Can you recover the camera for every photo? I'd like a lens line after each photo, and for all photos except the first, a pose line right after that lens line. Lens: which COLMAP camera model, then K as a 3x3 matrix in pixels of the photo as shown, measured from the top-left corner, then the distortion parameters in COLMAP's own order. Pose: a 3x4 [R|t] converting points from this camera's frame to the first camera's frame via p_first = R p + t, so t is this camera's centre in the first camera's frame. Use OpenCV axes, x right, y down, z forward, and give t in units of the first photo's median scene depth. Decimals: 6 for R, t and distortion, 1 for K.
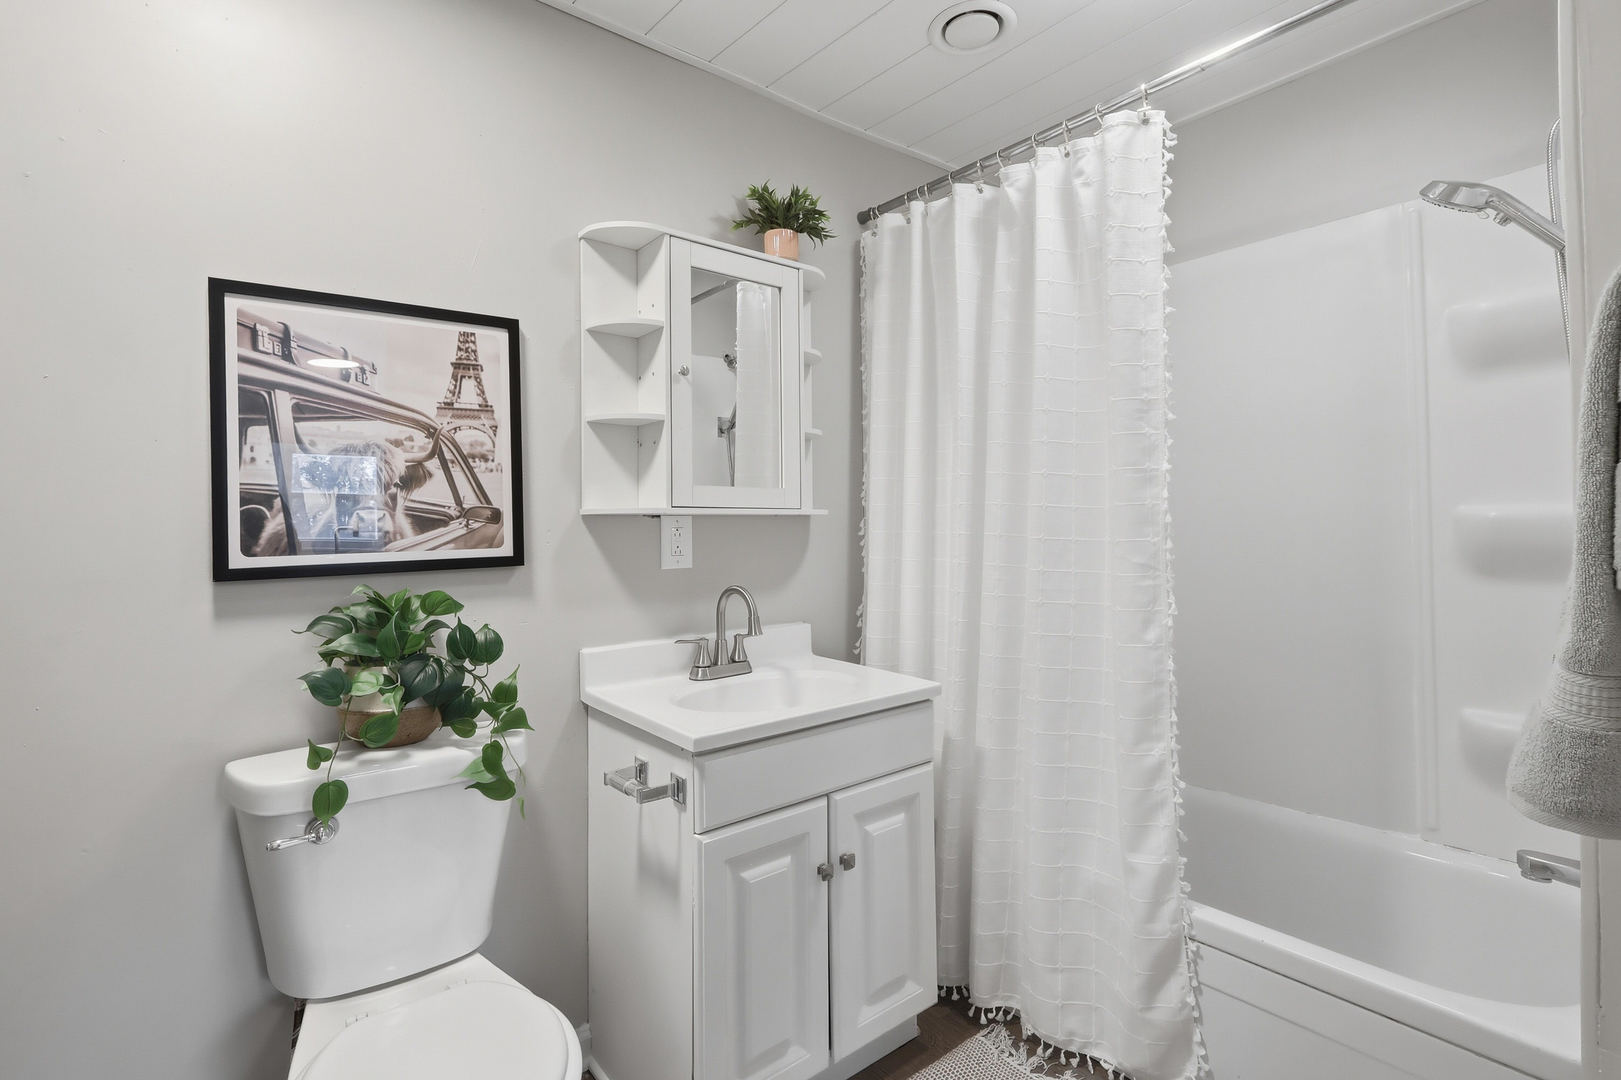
lens RADIAL K [[767.8, 0, 795.6], [0, 767.8, 511.3], [0, 0, 1]] dist [-0.000992, -0.000869]
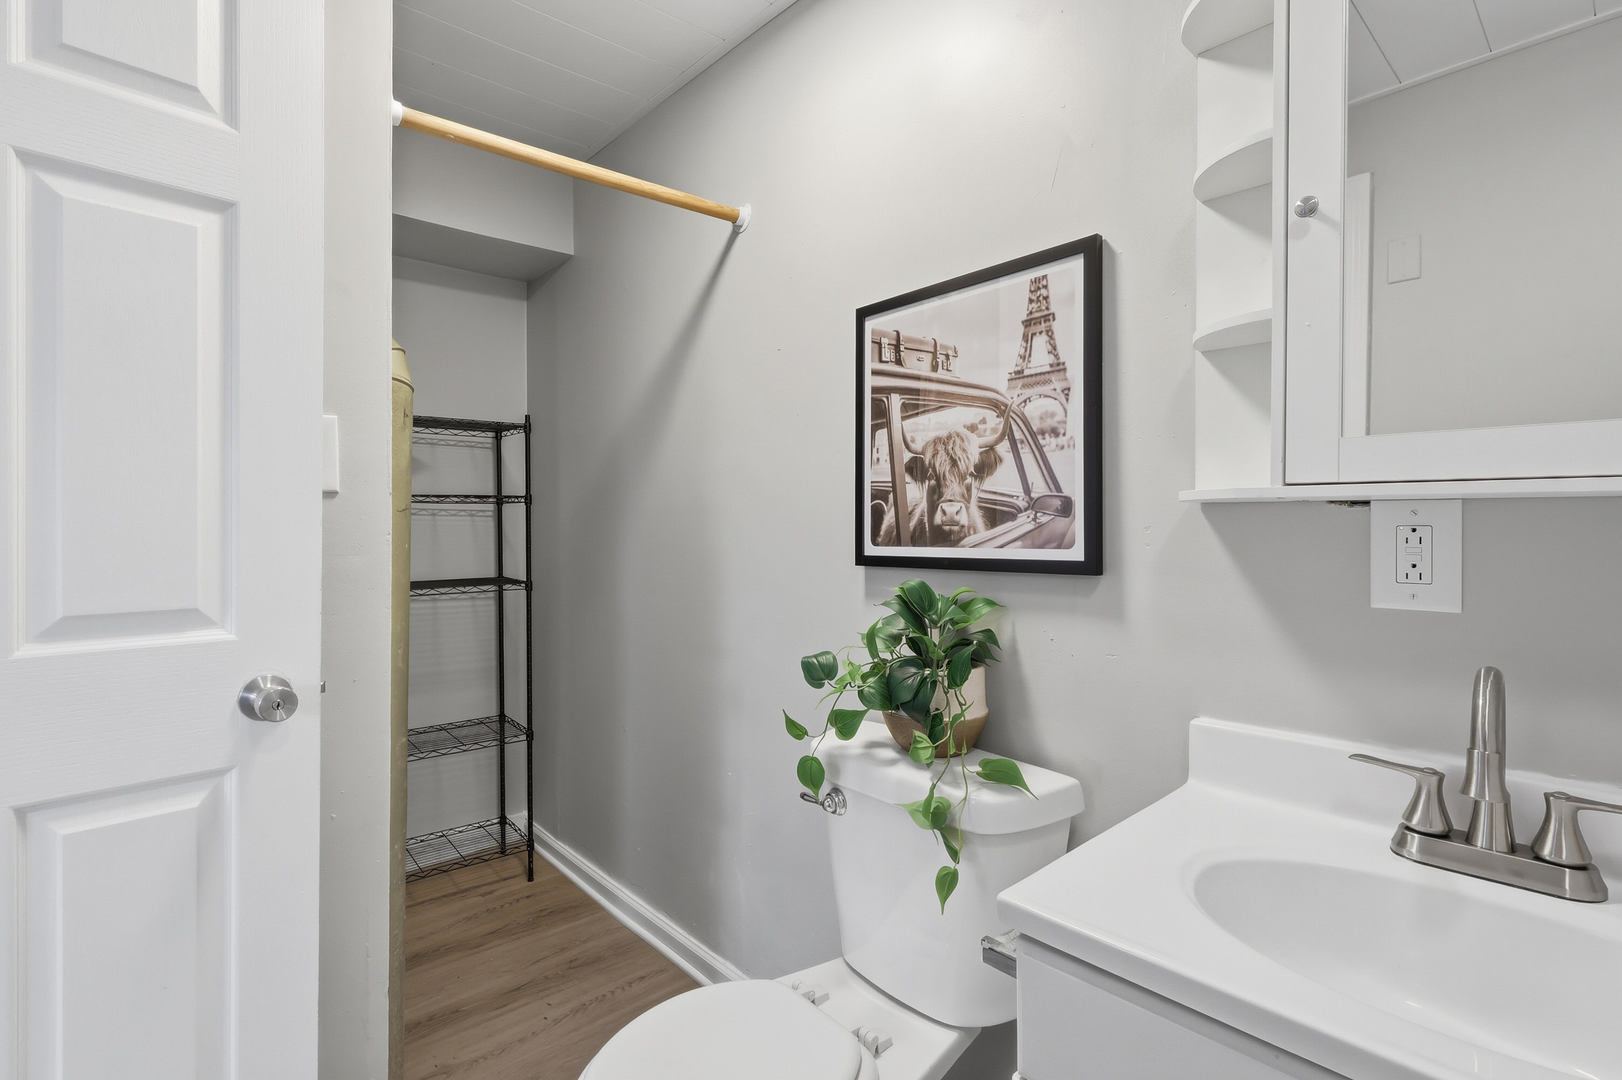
lens RADIAL K [[768.3, 0, 824.9], [0, 768.3, 526.2], [0, 0, 1]] dist [-0.000992, -0.000869]
pose [[0.087488, 0.006757, -0.996143, 0.350593], [0.008291, 0.999937, 0.007511, 0.017860], [0.996131, -0.008916, 0.087426, 0.707103]]
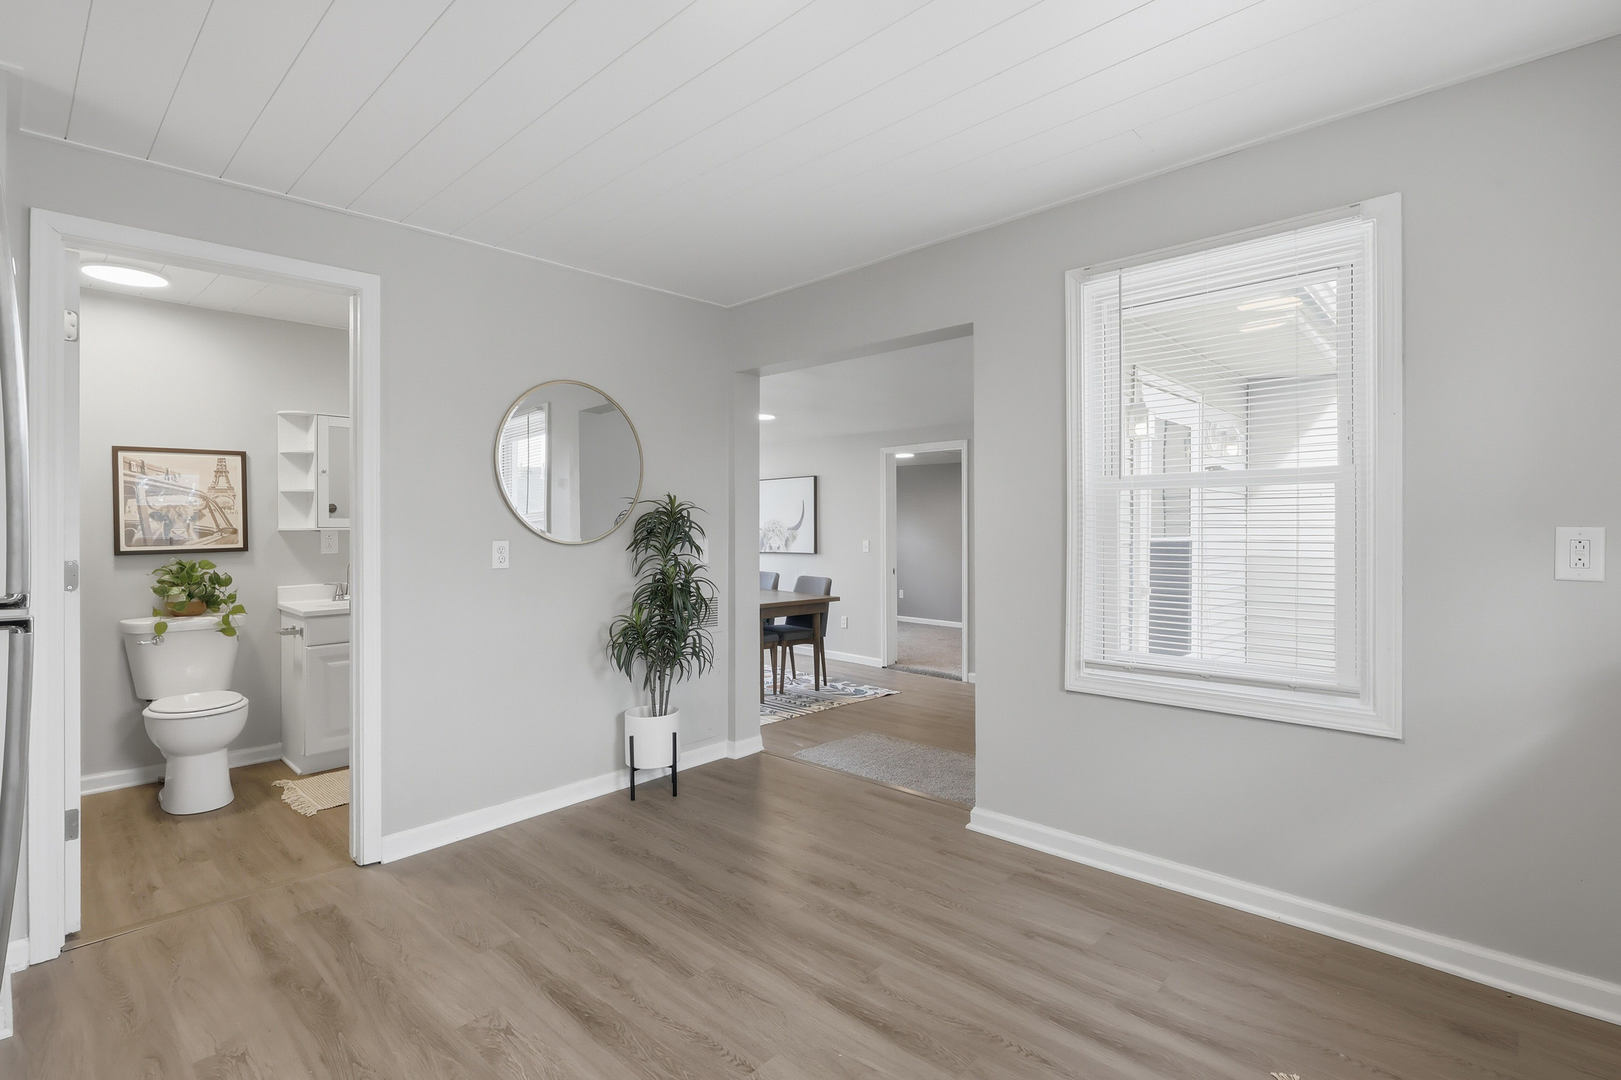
lens RADIAL K [[767.8, 0, 803.4], [0, 767.8, 523.1], [0, 0, 1]] dist [-0.000992, -0.000869]
pose [[0.989516, 0.005713, 0.144314, 1.097697], [-0.007576, 0.999895, 0.012358, -0.066414], [-0.144228, -0.013322, 0.989455, -1.766069]]
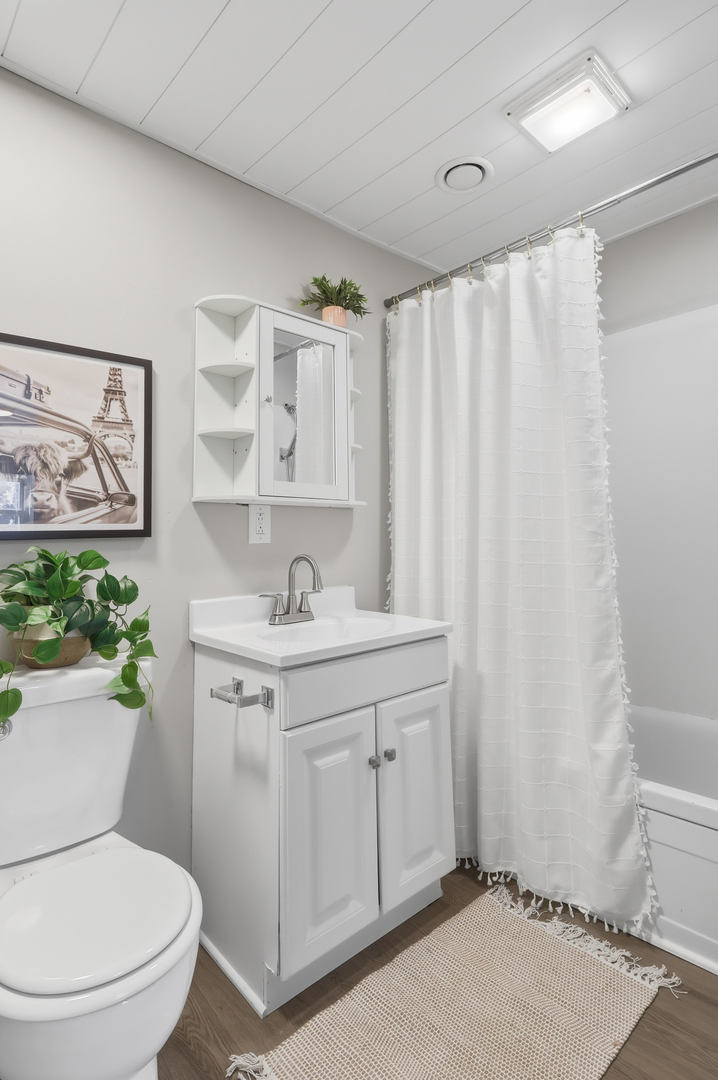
lens RADIAL K [[560.3, 0, 352.9], [0, 560.3, 479.5], [0, 0, 1]] dist [0.002574, -0.001621]
pose [[0.998368, -0.000816, 0.057111, -0.054656], [0.006132, 0.995650, -0.092975, 0.066483], [-0.056786, 0.093173, 0.994029, -0.021048]]
